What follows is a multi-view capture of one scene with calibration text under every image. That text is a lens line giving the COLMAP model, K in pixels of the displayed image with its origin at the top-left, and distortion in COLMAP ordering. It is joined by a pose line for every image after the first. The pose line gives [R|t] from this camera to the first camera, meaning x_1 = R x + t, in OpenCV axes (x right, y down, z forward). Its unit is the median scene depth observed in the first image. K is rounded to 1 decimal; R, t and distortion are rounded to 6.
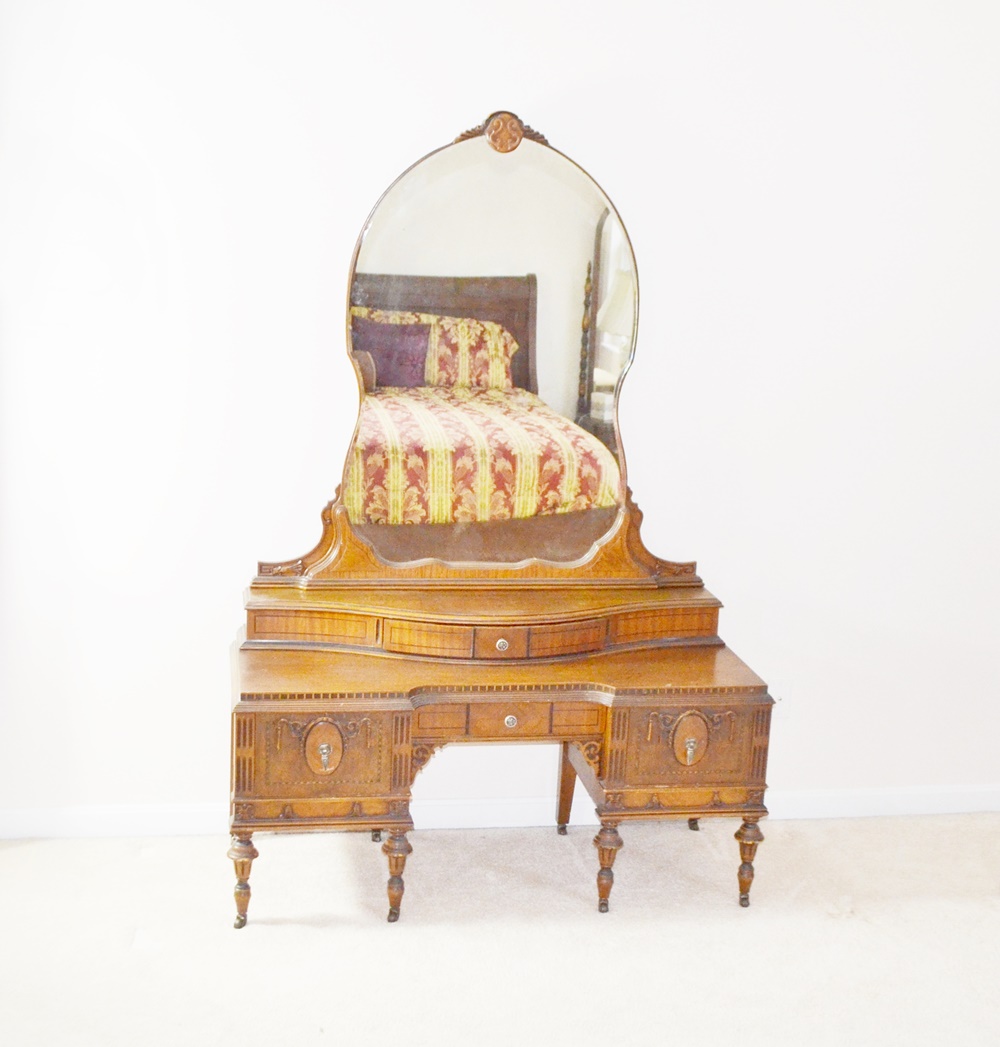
lens RADIAL K [[1545.2, 0, 514.7], [0, 1545.2, 520.2], [0, 0, 1]] dist [-0.090939, 0.014611]
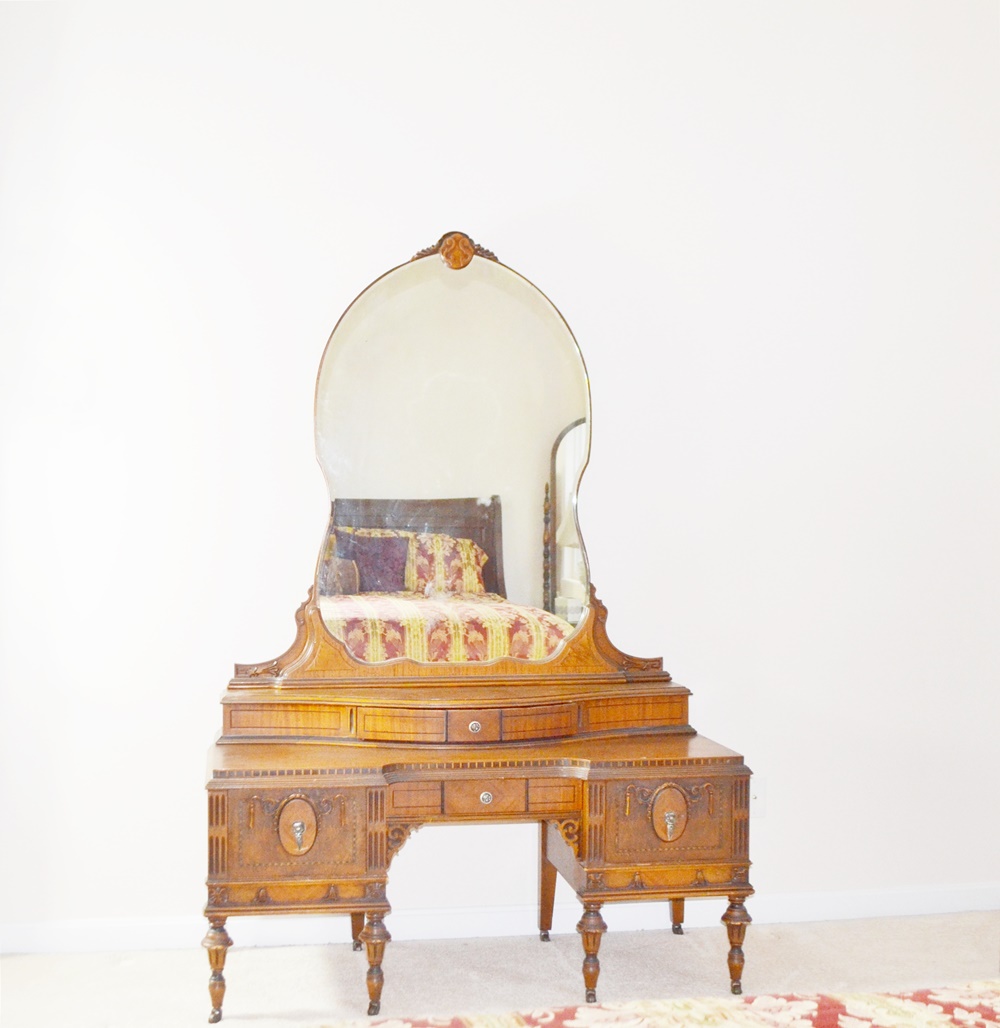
lens RADIAL K [[1335.8, 0, 438.3], [0, 1335.8, 517.9], [0, 0, 1]] dist [-0.096454, 0.025556]
pose [[0.998414, -0.044830, -0.034052, 0.003697], [0.036595, 0.976463, -0.212556, 0.130703], [0.042780, 0.210973, 0.976555, 0.123870]]
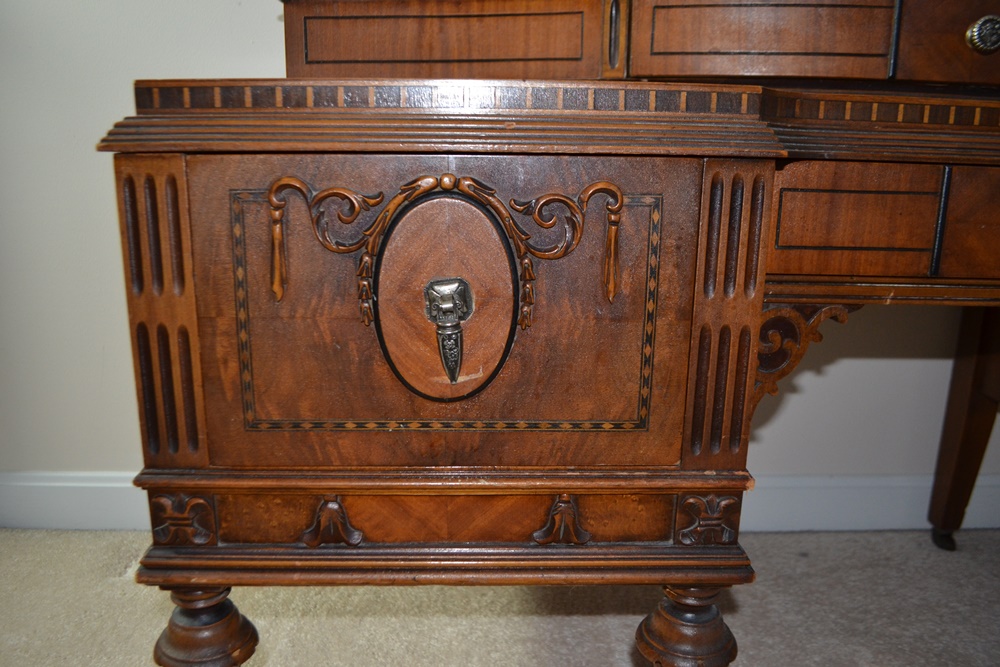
lens RADIAL K [[792.8, 0, 482.3], [0, 792.8, 347.7], [0, 0, 1]] dist [-0.084146, 0.007722]
pose [[0.985300, 0.005279, -0.170750, -0.088137], [0.001669, 0.999177, 0.040523, 0.142084], [0.170823, -0.040213, 0.984481, 0.811764]]
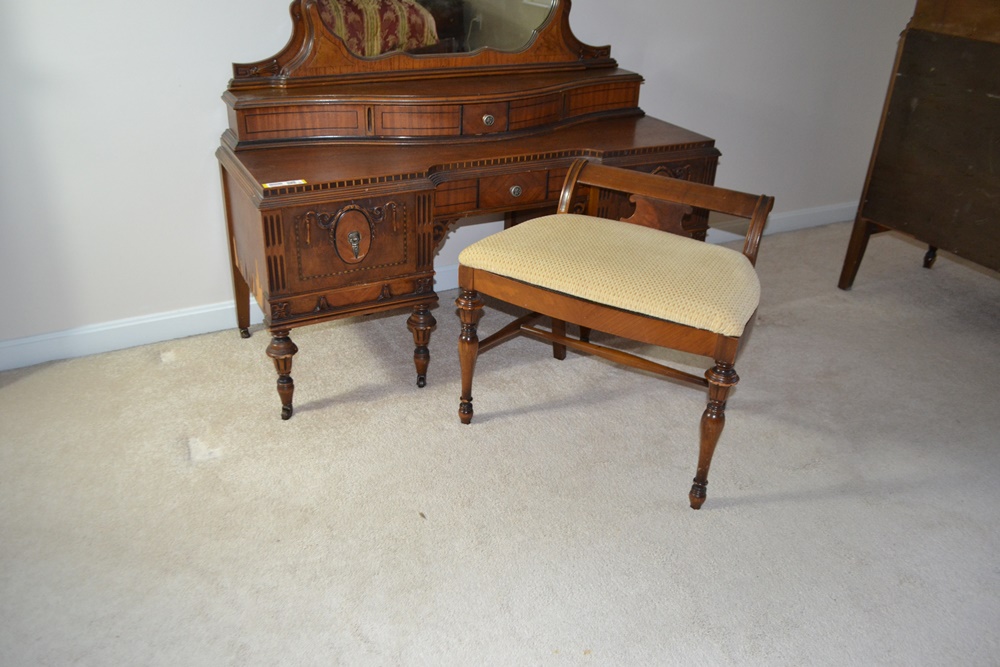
lens RADIAL K [[792.8, 0, 482.3], [0, 792.8, 347.7], [0, 0, 1]] dist [-0.084146, 0.007722]
pose [[0.960567, -0.150515, 0.233787, -0.163225], [0.075064, 0.949970, 0.303187, 0.063717], [-0.267725, -0.273682, 0.923808, 0.457440]]
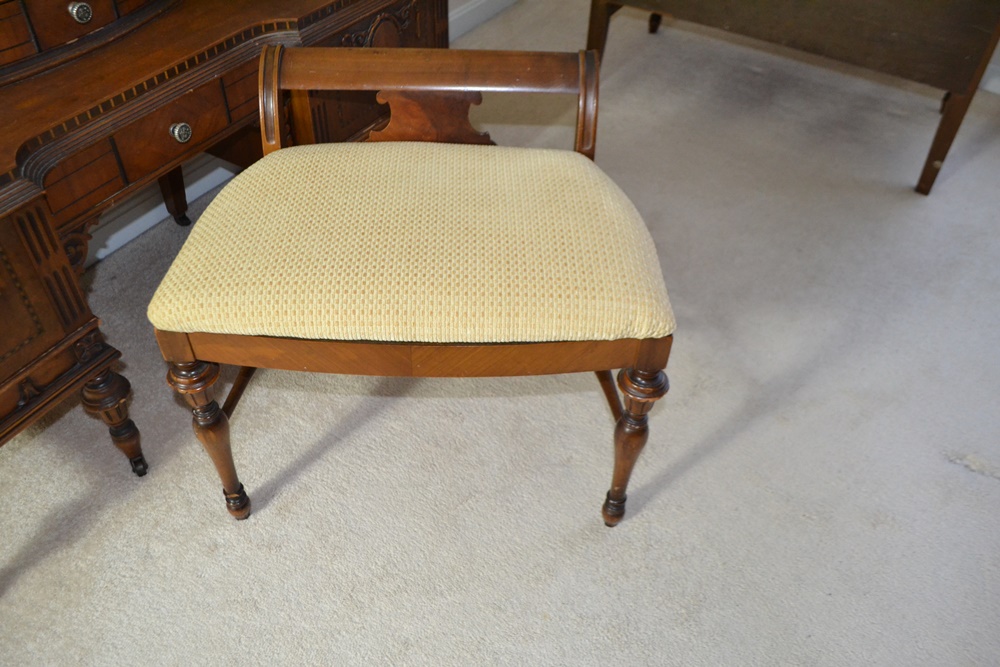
lens RADIAL K [[792.8, 0, 482.3], [0, 792.8, 347.7], [0, 0, 1]] dist [-0.084146, 0.007722]
pose [[0.685460, -0.542695, 0.485414, -0.112473], [0.171574, 0.768295, 0.616673, 0.025878], [-0.707607, -0.339420, 0.619748, 0.674716]]
